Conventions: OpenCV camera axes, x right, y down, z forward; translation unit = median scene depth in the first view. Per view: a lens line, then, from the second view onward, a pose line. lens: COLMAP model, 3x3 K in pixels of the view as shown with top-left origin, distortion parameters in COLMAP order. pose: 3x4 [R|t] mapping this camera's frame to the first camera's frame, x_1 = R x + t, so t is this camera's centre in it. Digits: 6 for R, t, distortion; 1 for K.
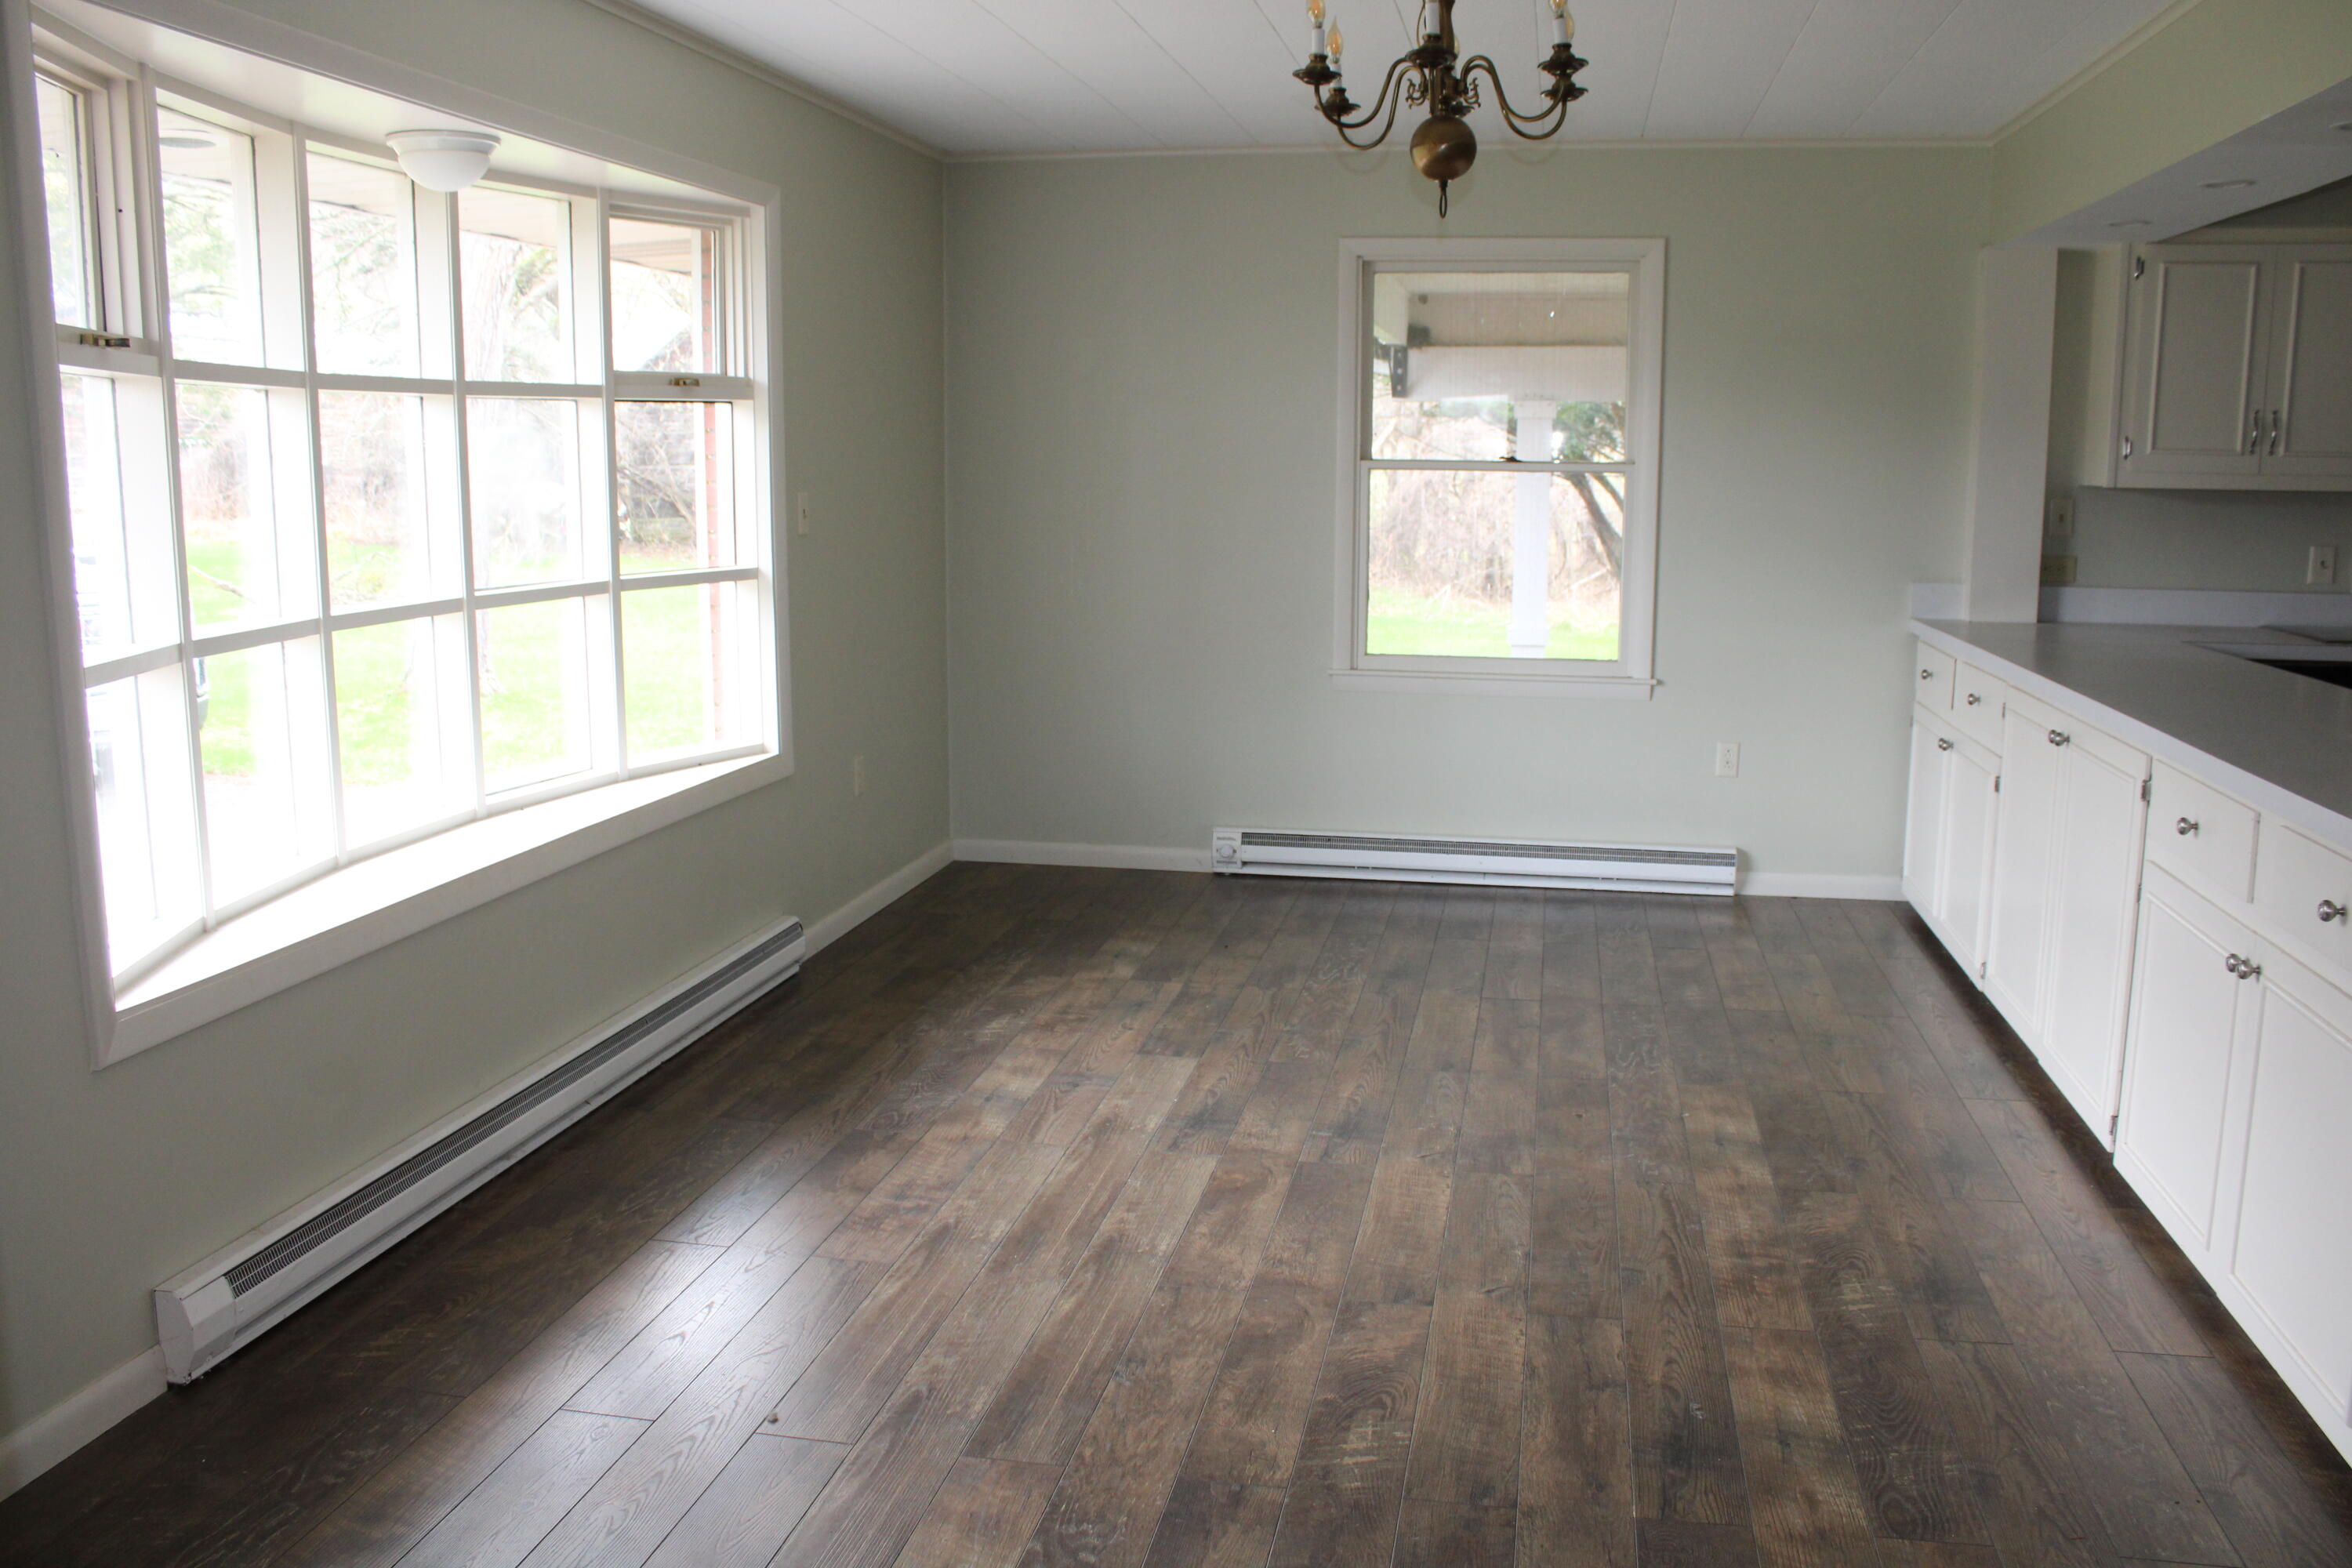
lens RADIAL K [[1932.7, 0, 1176.0], [0, 1932.7, 784.0], [0, 0, 1]] dist [-0.081470, 0.013395]
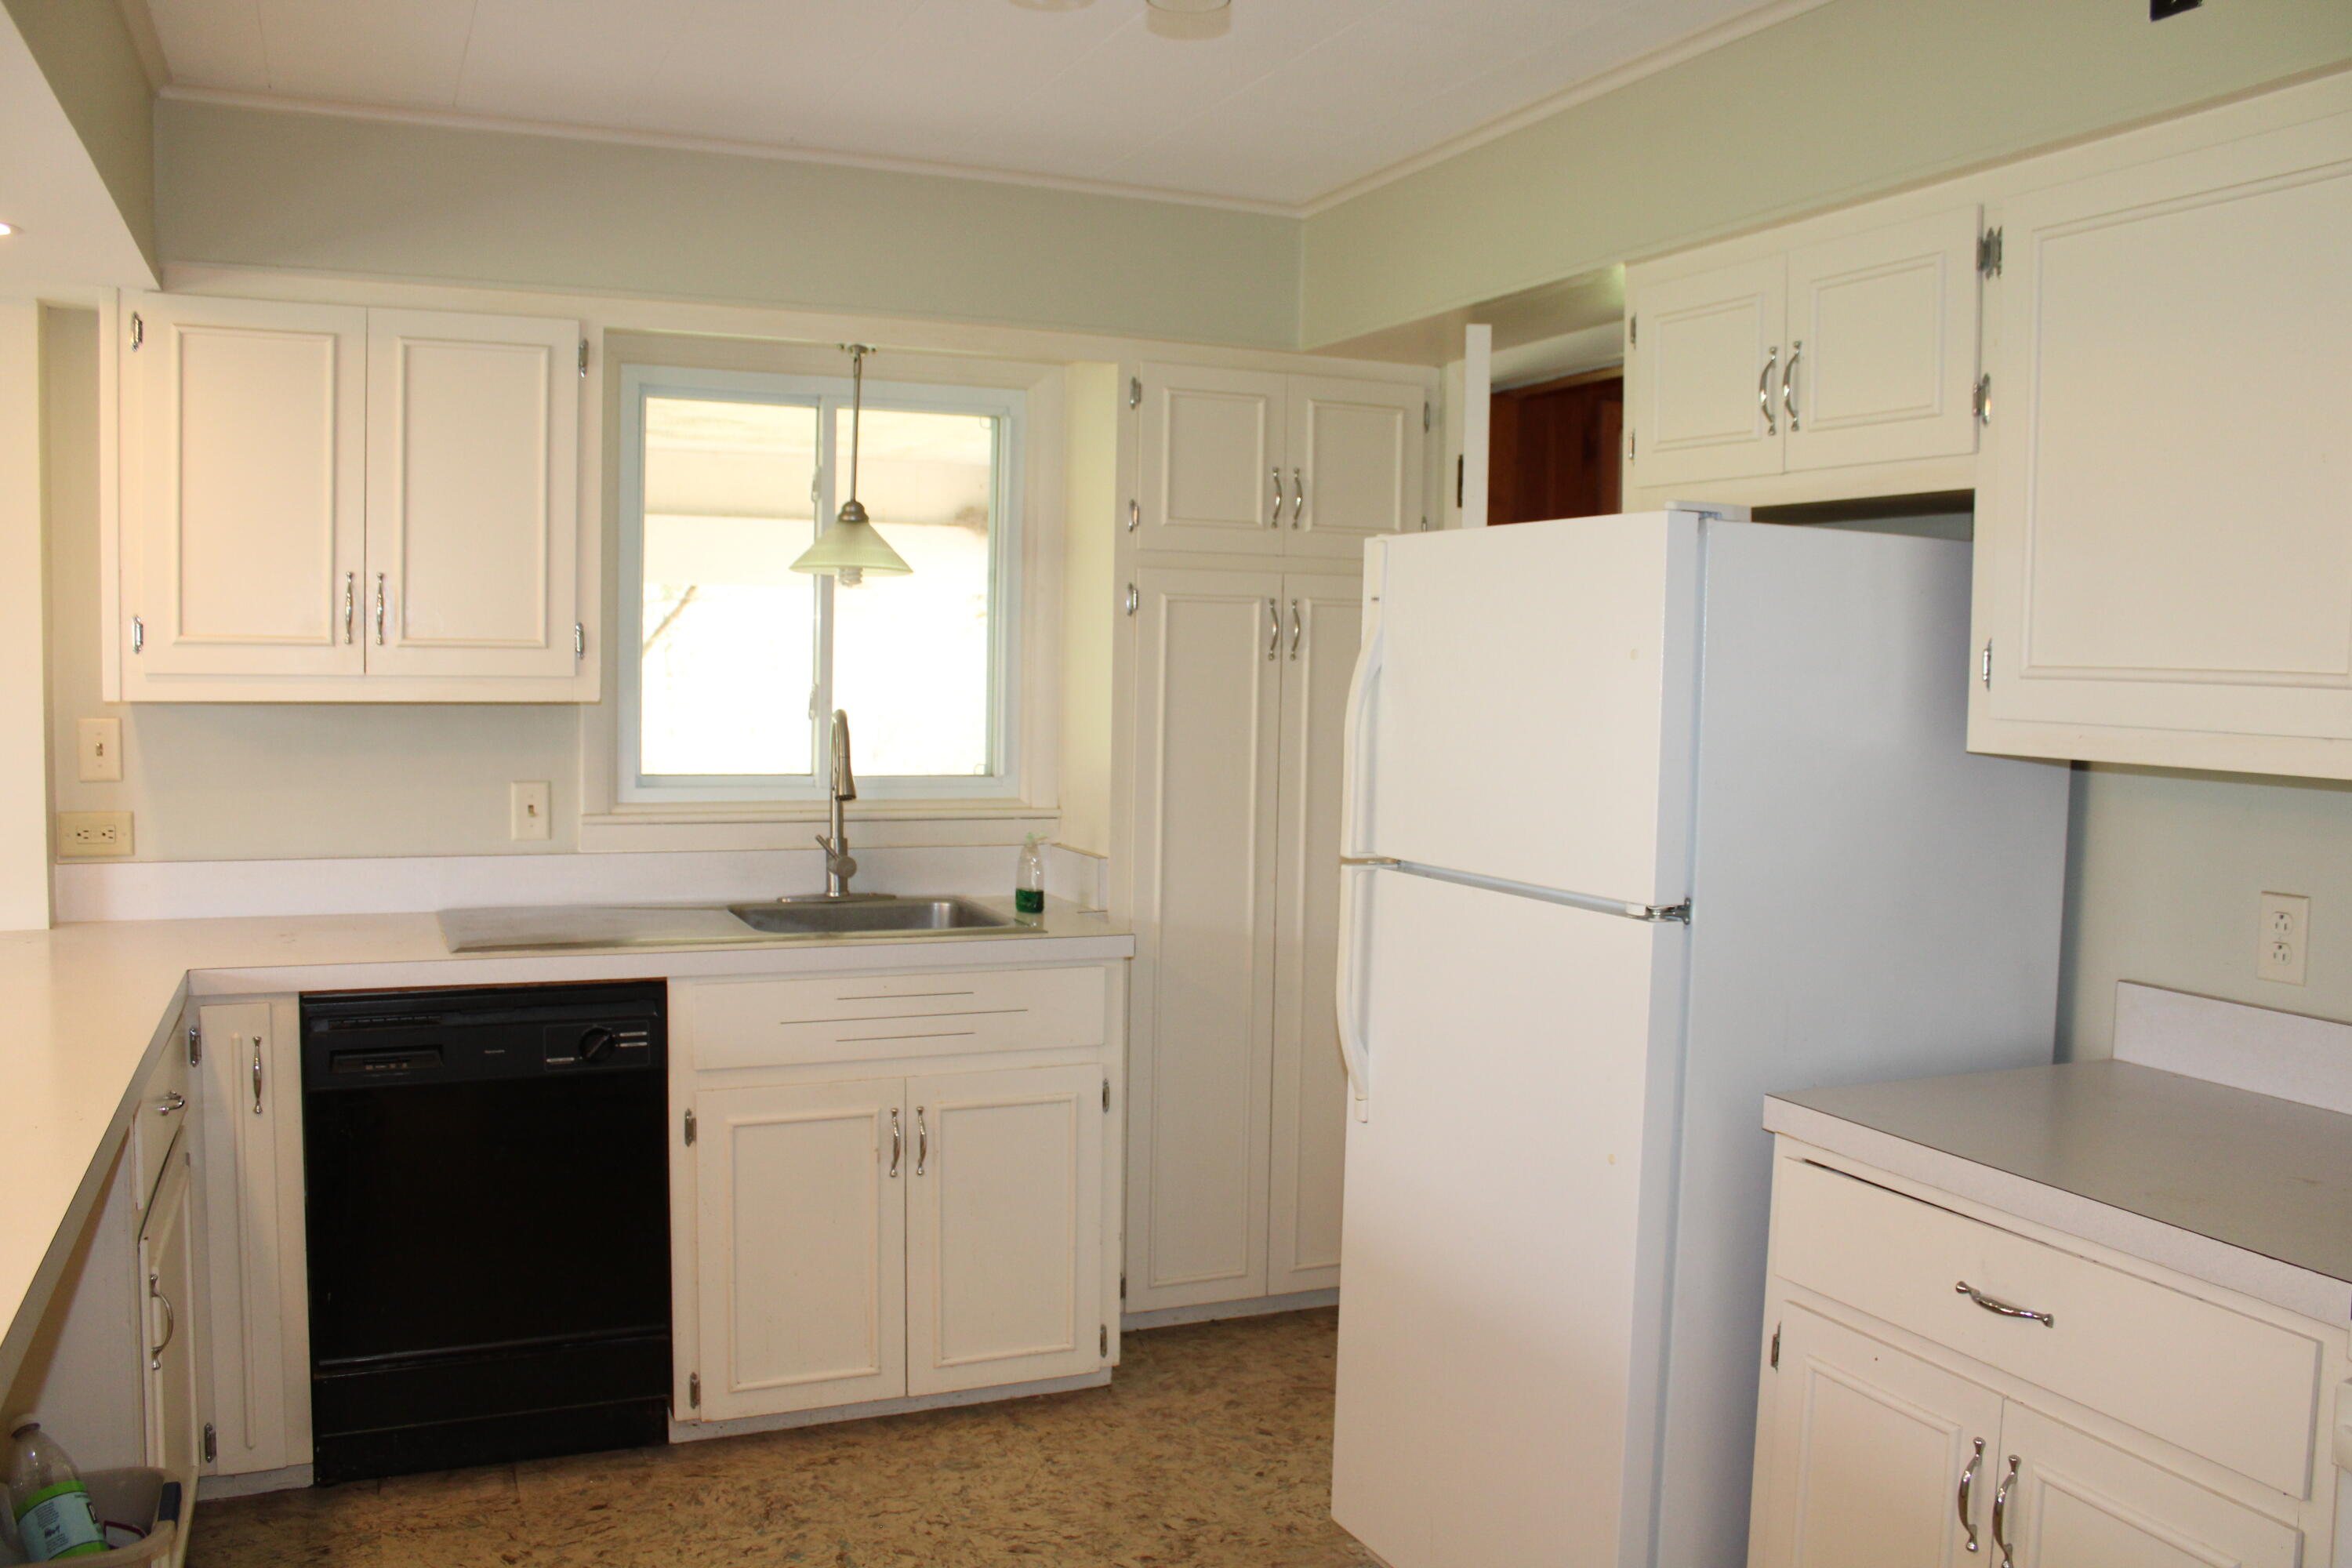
lens RADIAL K [[1956.9, 0, 1176.3], [0, 1956.9, 810.7], [0, 0, 1]] dist [-0.140811, 0.119814]
pose [[0.820183, -0.033696, 0.571107, 0.412119], [0.079014, 0.995369, -0.054747, -0.062550], [-0.566618, 0.090028, 0.819048, 0.324817]]
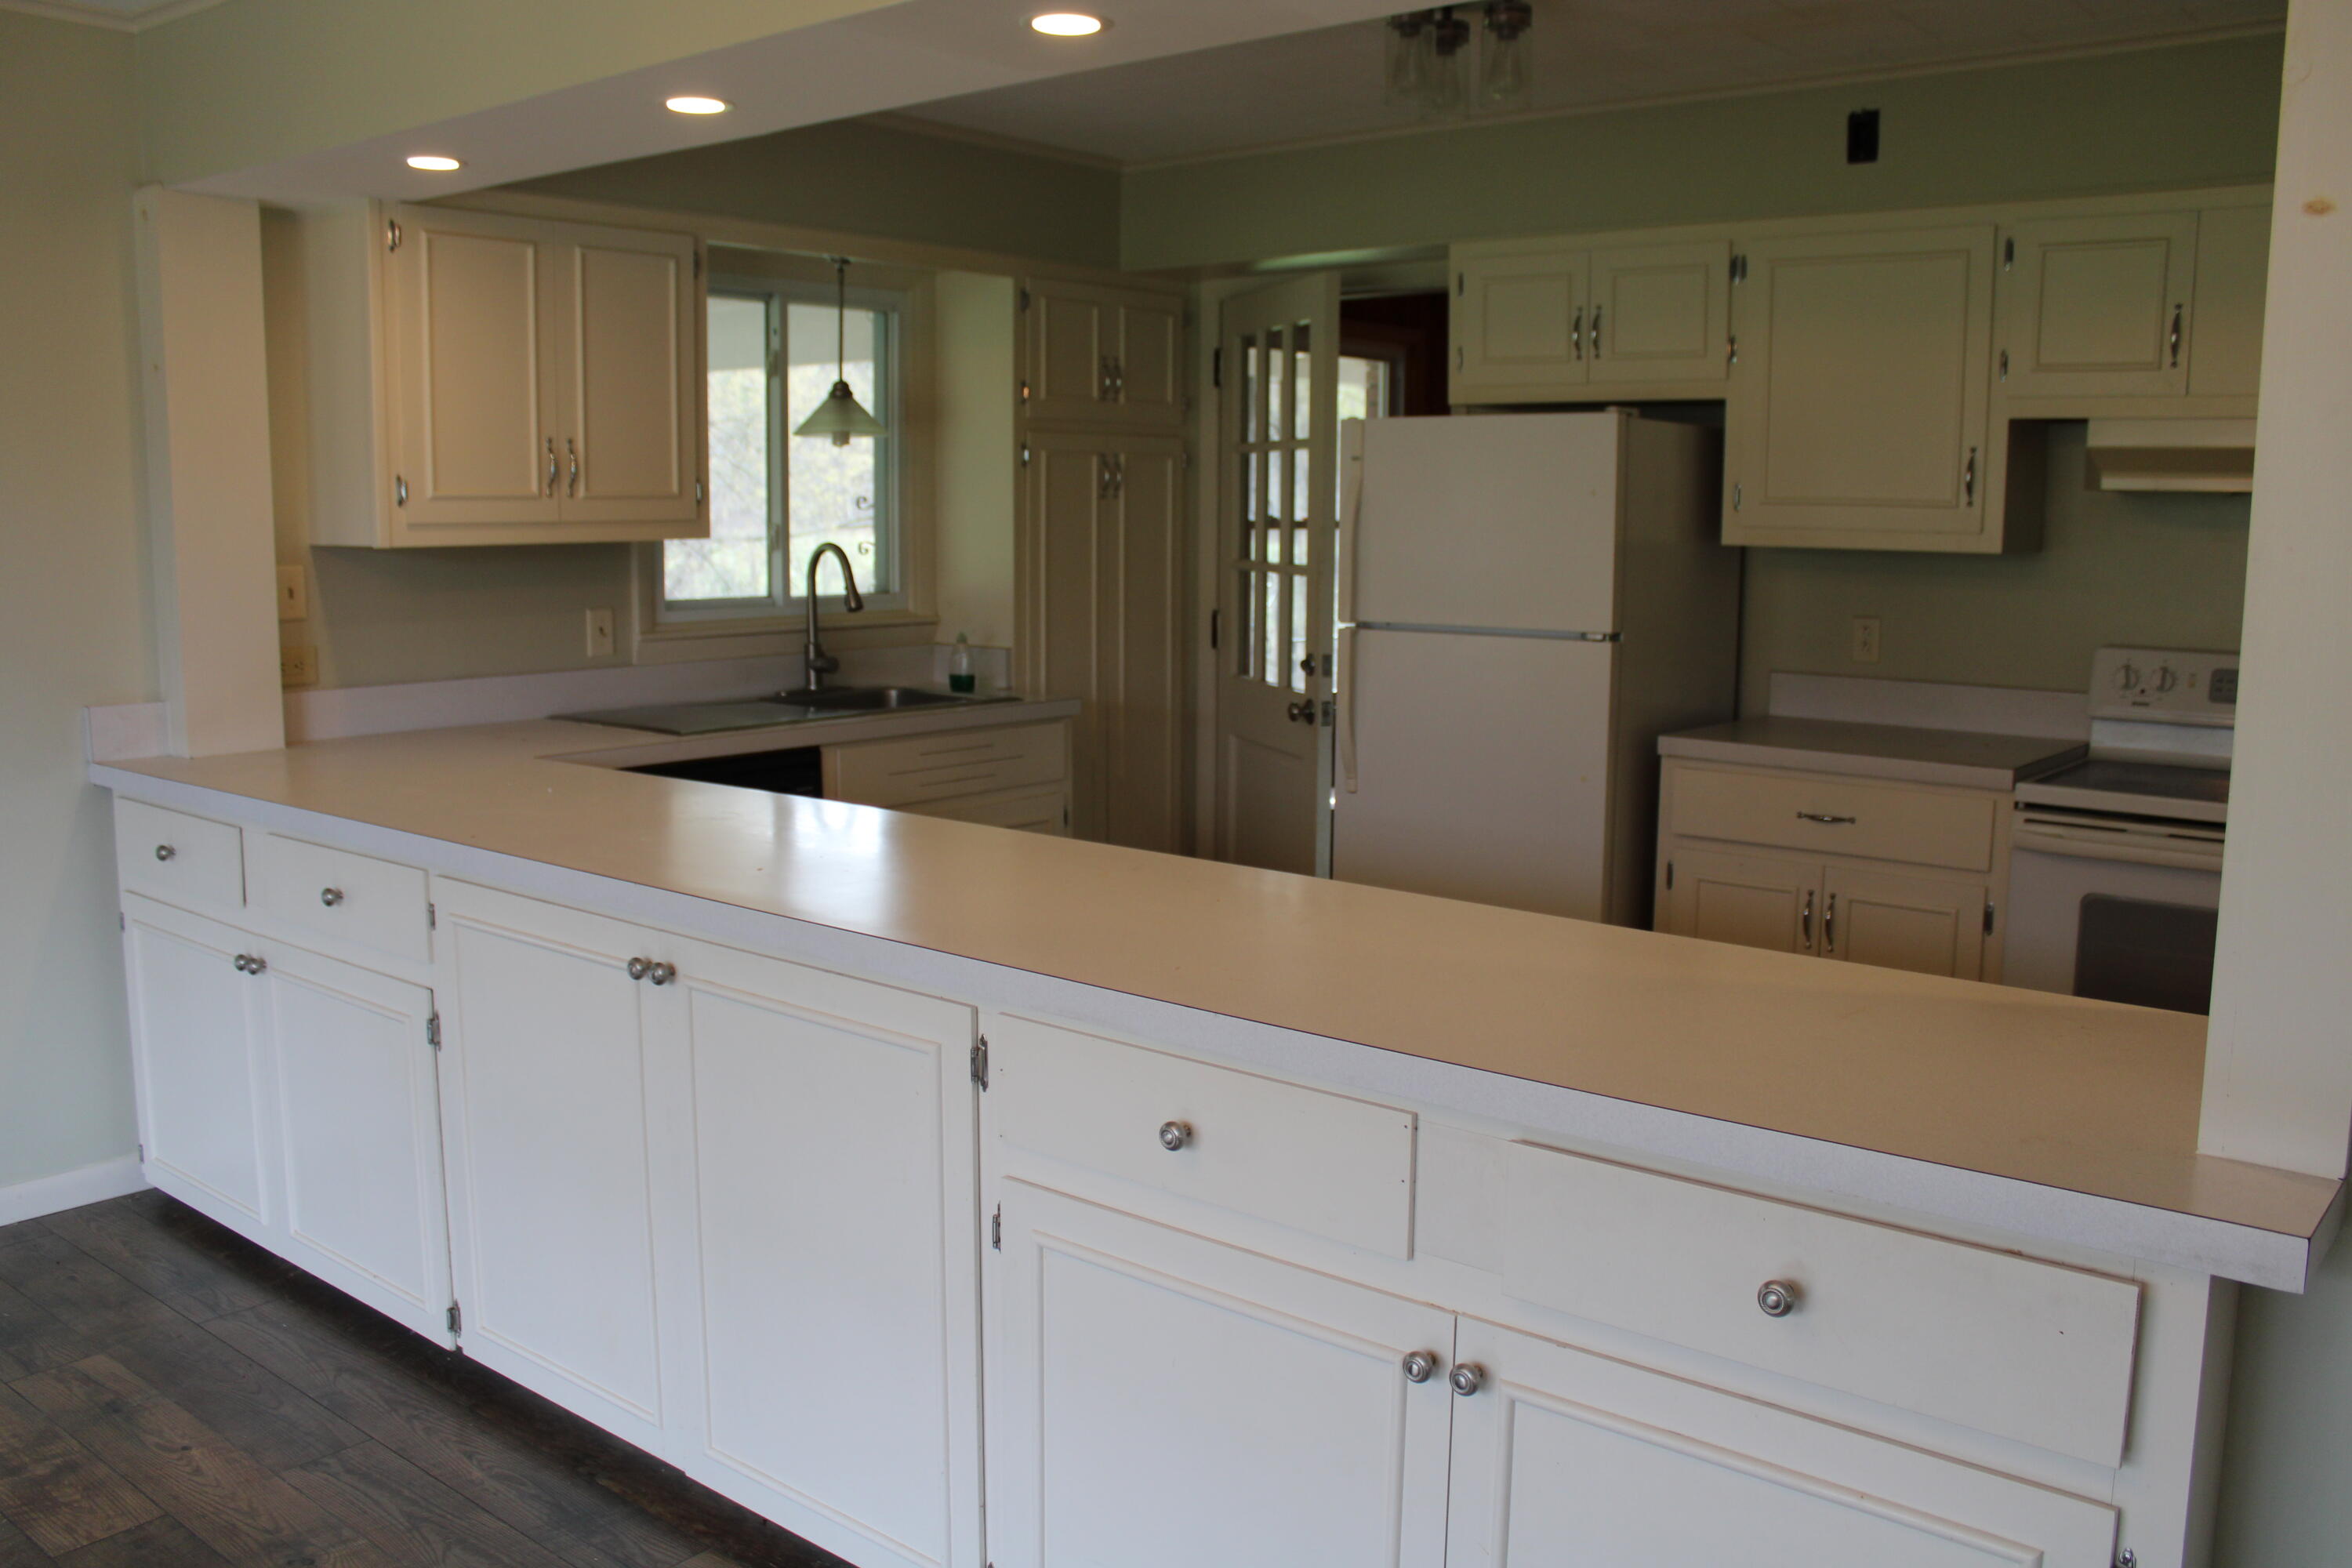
lens RADIAL K [[1932.7, 0, 1176.0], [0, 1932.7, 784.0], [0, 0, 1]] dist [-0.081470, 0.013395]
pose [[0.473931, -0.129805, 0.870942, 0.008677], [0.142690, 0.987324, 0.069504, -0.074753], [-0.868924, 0.091335, 0.486445, 0.396538]]
